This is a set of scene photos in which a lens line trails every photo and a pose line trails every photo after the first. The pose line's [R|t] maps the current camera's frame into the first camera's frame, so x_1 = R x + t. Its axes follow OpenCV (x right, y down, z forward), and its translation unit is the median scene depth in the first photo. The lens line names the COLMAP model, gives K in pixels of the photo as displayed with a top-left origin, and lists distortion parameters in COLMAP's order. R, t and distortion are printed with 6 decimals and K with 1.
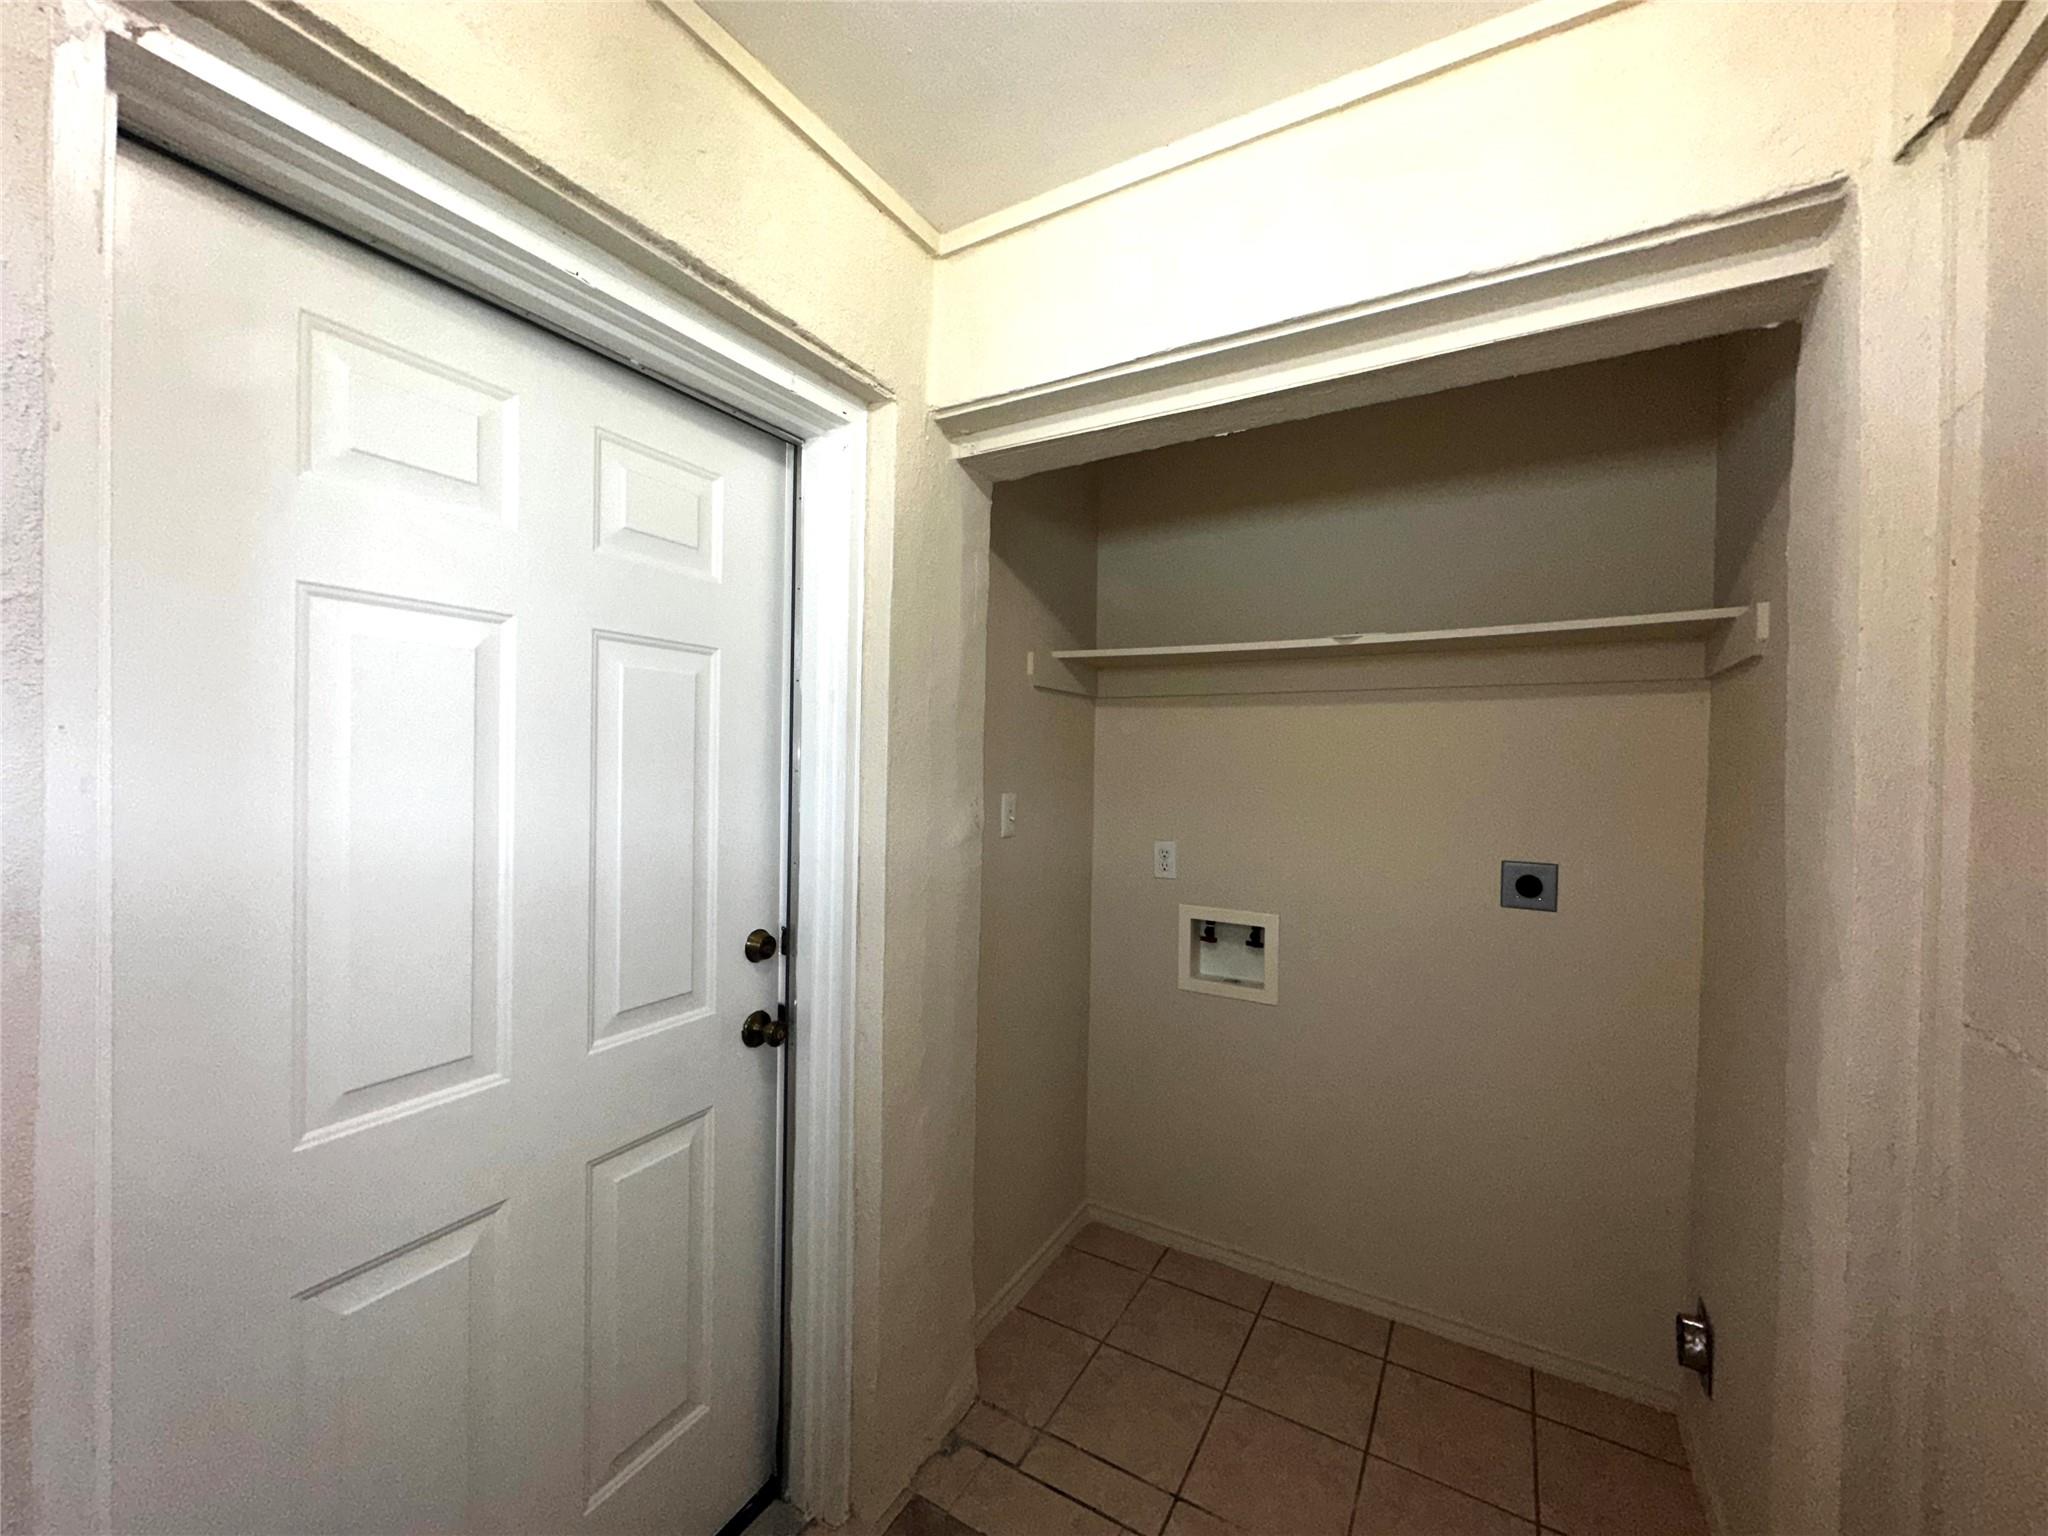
lens RADIAL K [[814.6, 0, 1022.1], [0, 814.6, 769.5], [0, 0, 1]] dist [-0.001846, 0.000512]
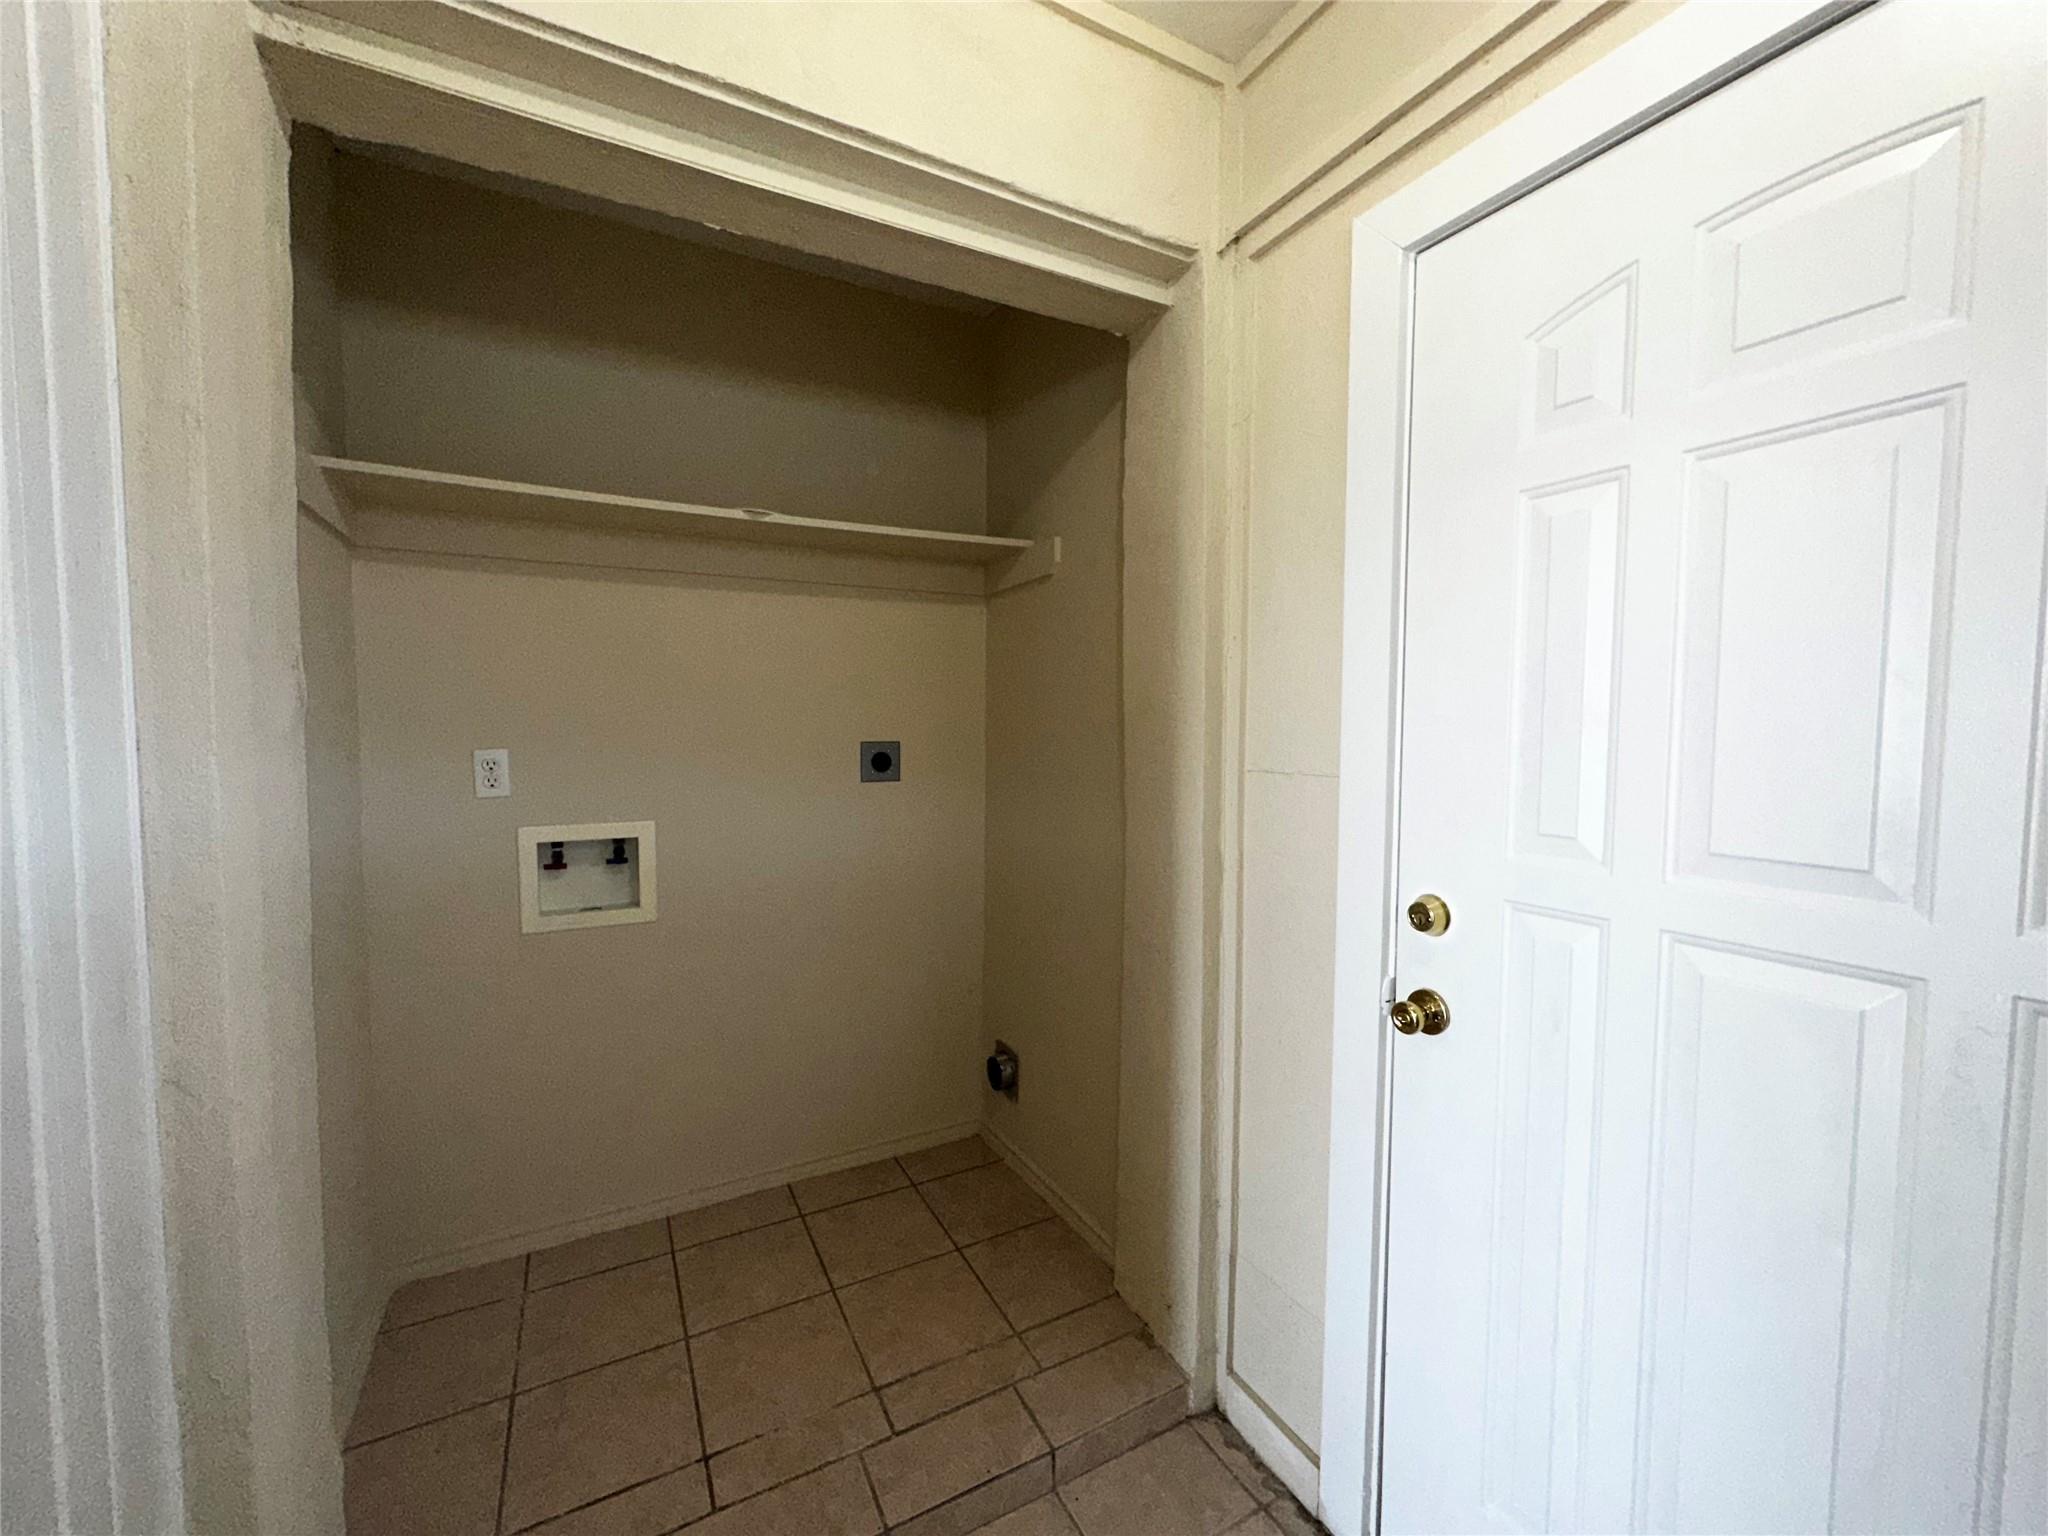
lens RADIAL K [[814.6, 0, 1022.1], [0, 814.6, 769.5], [0, 0, 1]] dist [-0.001846, 0.000512]
pose [[0.516404, -0.064483, 0.853914, -0.274904], [0.014742, 0.997683, 0.066424, 0.079388], [-0.856218, -0.021713, 0.516158, 0.219946]]
